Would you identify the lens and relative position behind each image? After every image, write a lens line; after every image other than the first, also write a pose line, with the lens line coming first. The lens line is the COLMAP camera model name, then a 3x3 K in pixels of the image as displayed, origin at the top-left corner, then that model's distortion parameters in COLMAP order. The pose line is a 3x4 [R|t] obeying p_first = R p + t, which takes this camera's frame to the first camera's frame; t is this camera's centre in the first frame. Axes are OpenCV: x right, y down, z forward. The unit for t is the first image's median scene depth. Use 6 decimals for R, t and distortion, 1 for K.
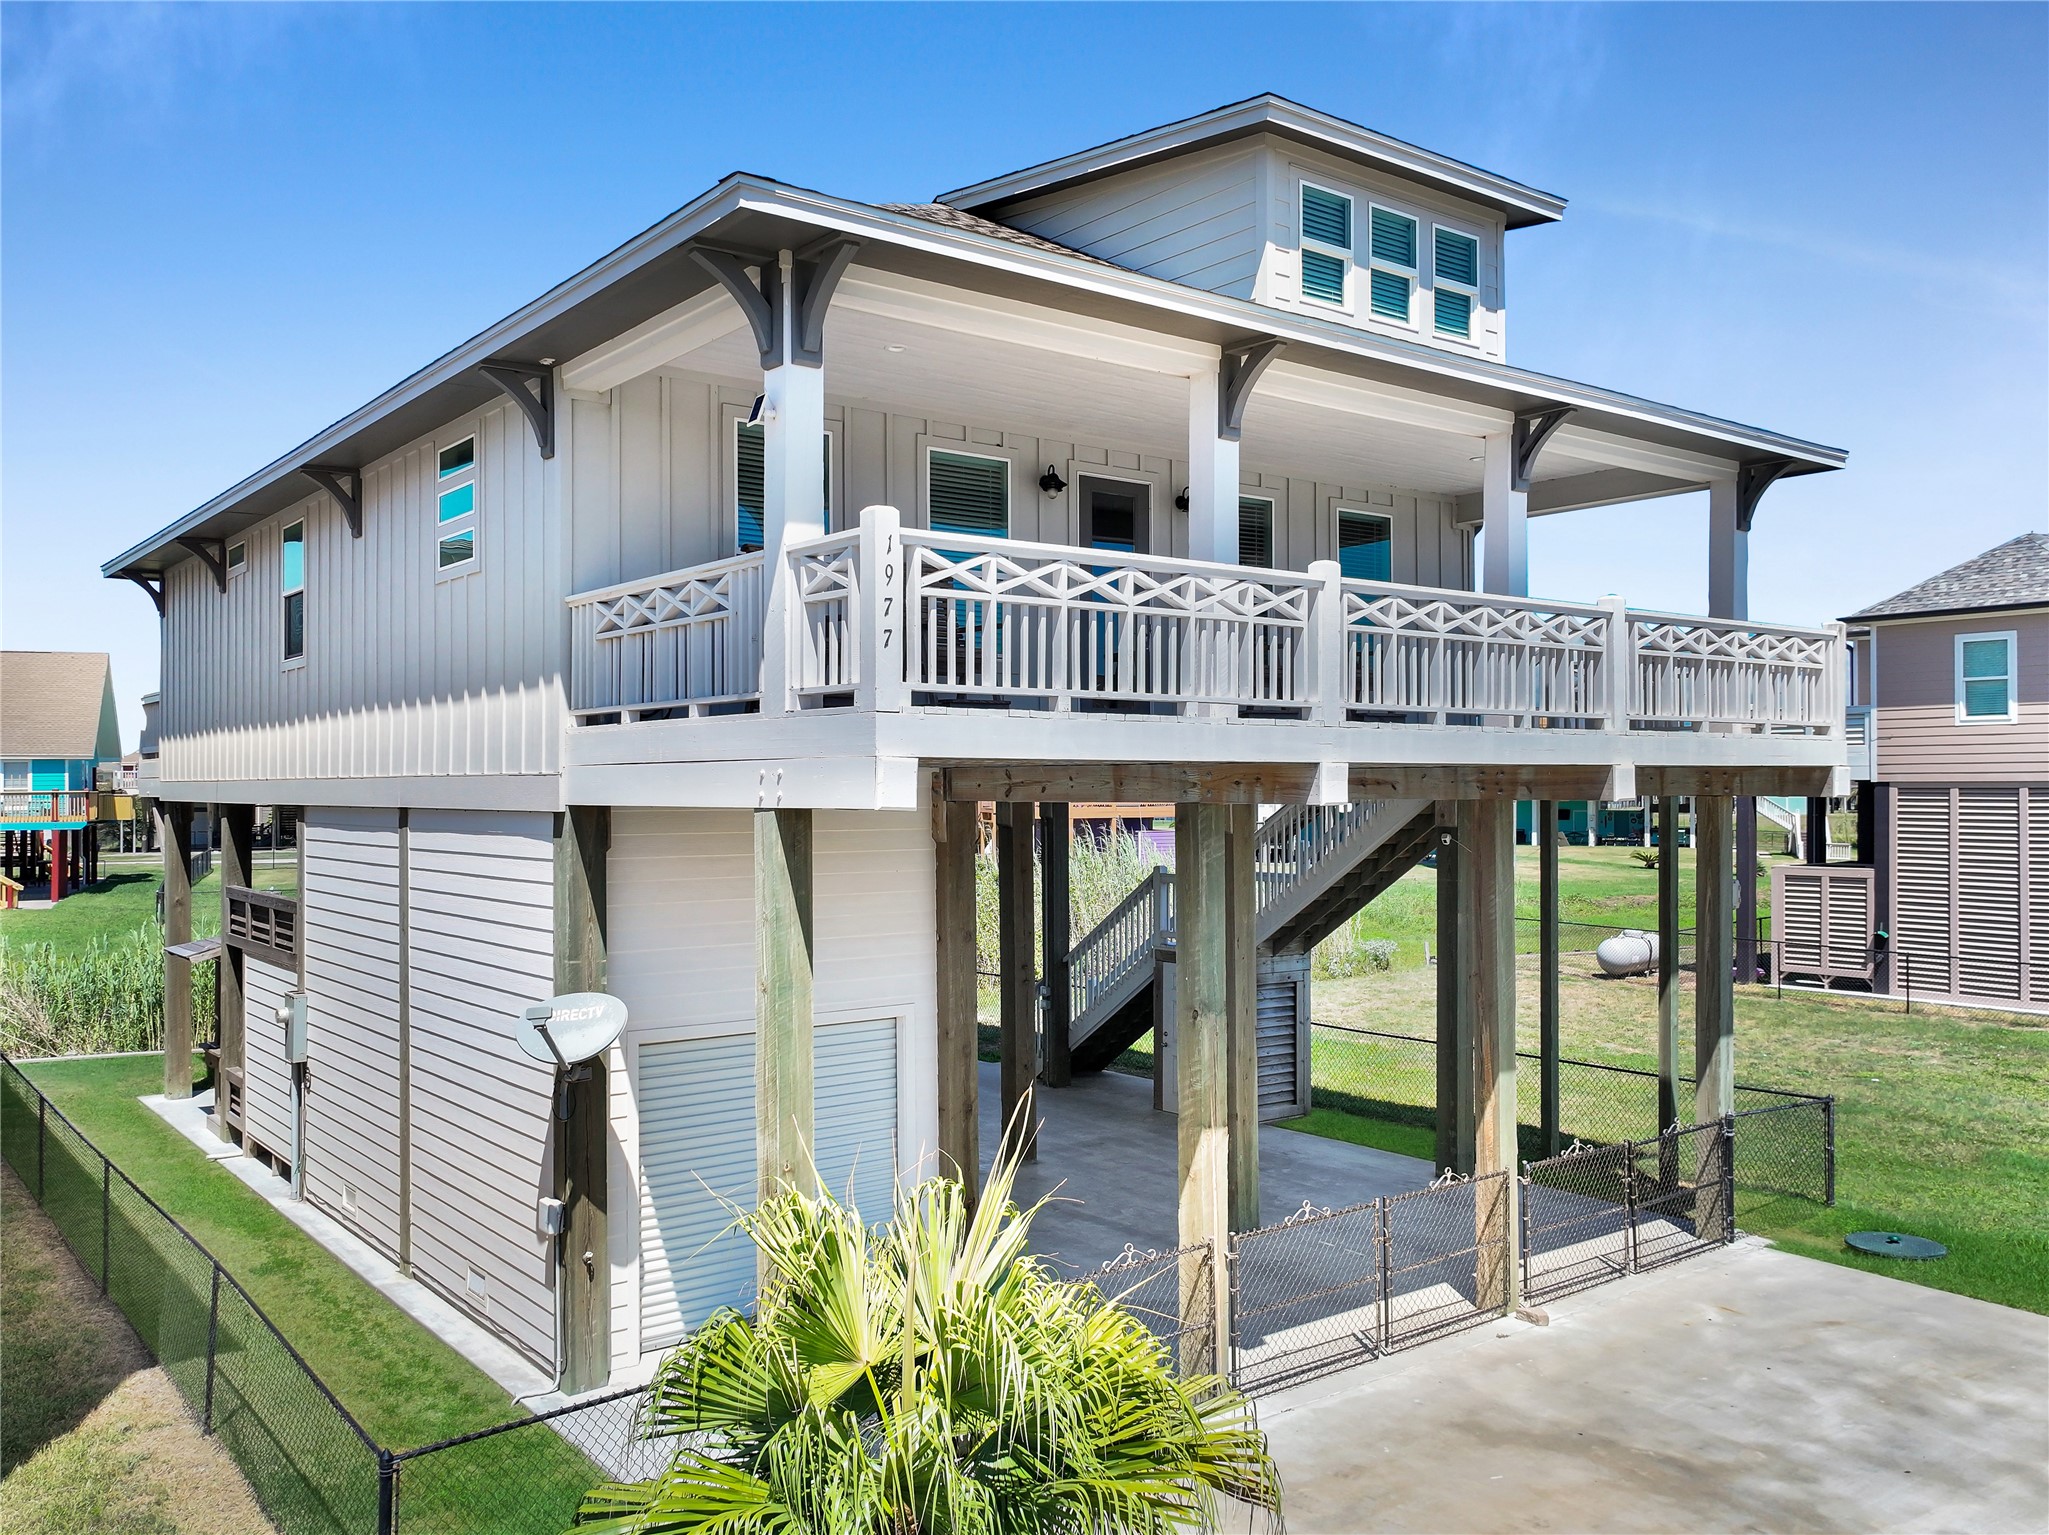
lens RADIAL K [[1653.5, 0, 1024.5], [0, 1653.5, 767.5], [0, 0, 1]] dist [-0.044521, 0.116991]
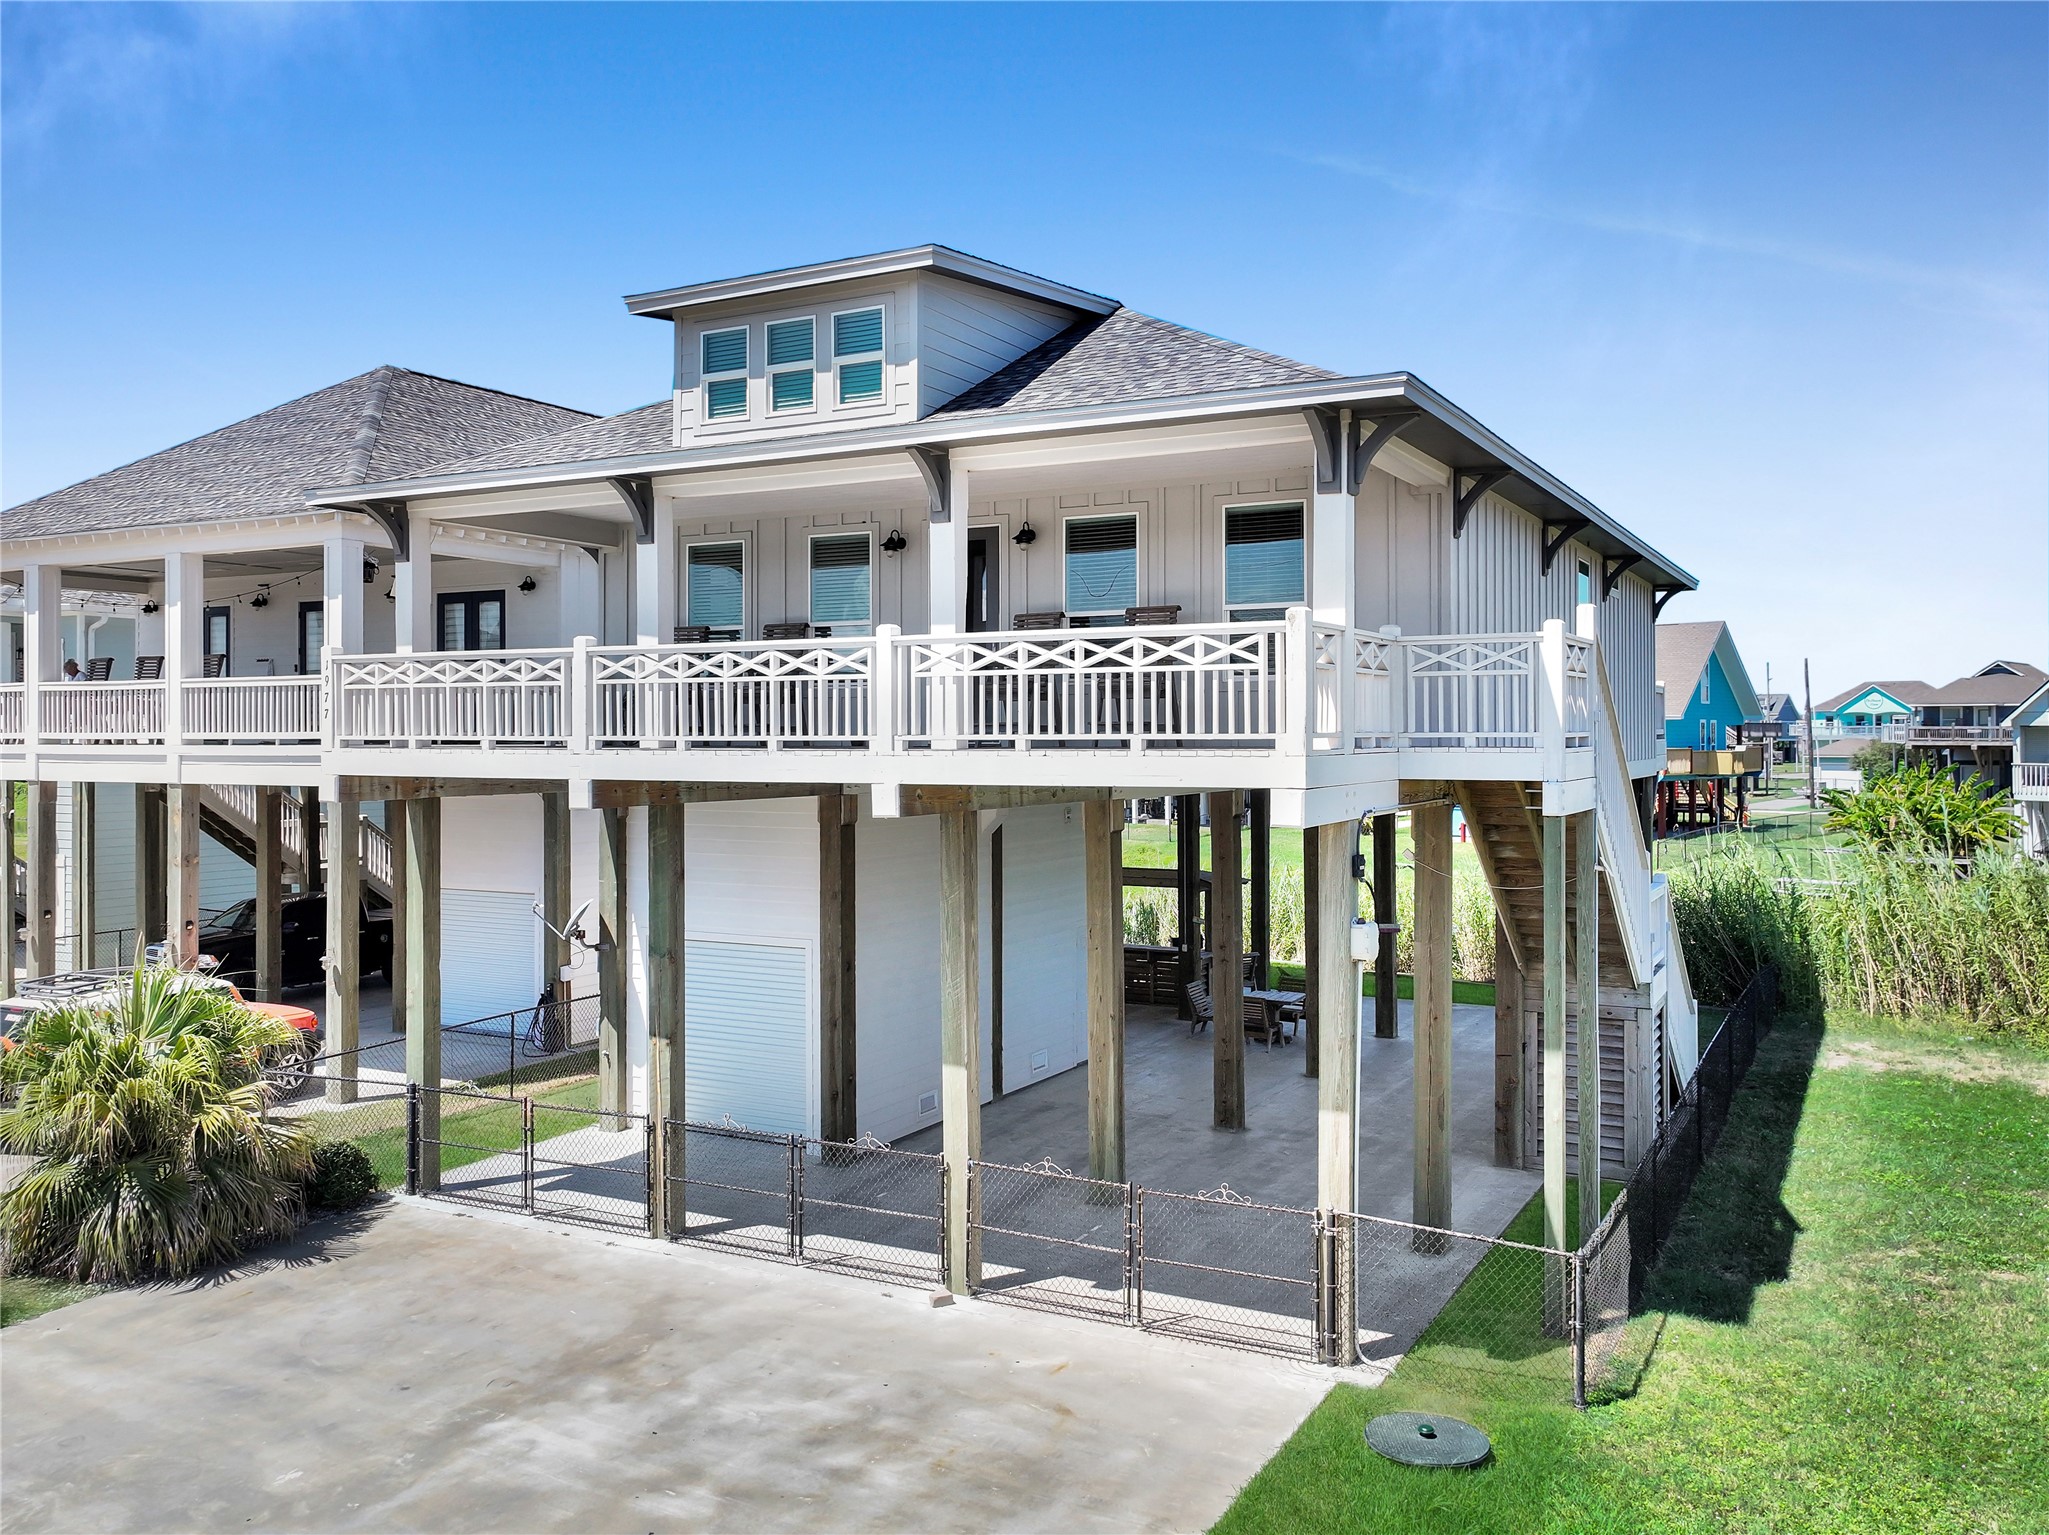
lens RADIAL K [[1378.7, 0, 1019.7], [0, 1378.7, 804.4], [0, 0, 1]] dist [0.004618, 0.000372]
pose [[0.441582, -0.002414, -0.897218, 1.236348], [-0.017072, 0.999793, -0.011092, 0.022285], [0.897058, 0.020215, 0.441450, 0.700181]]
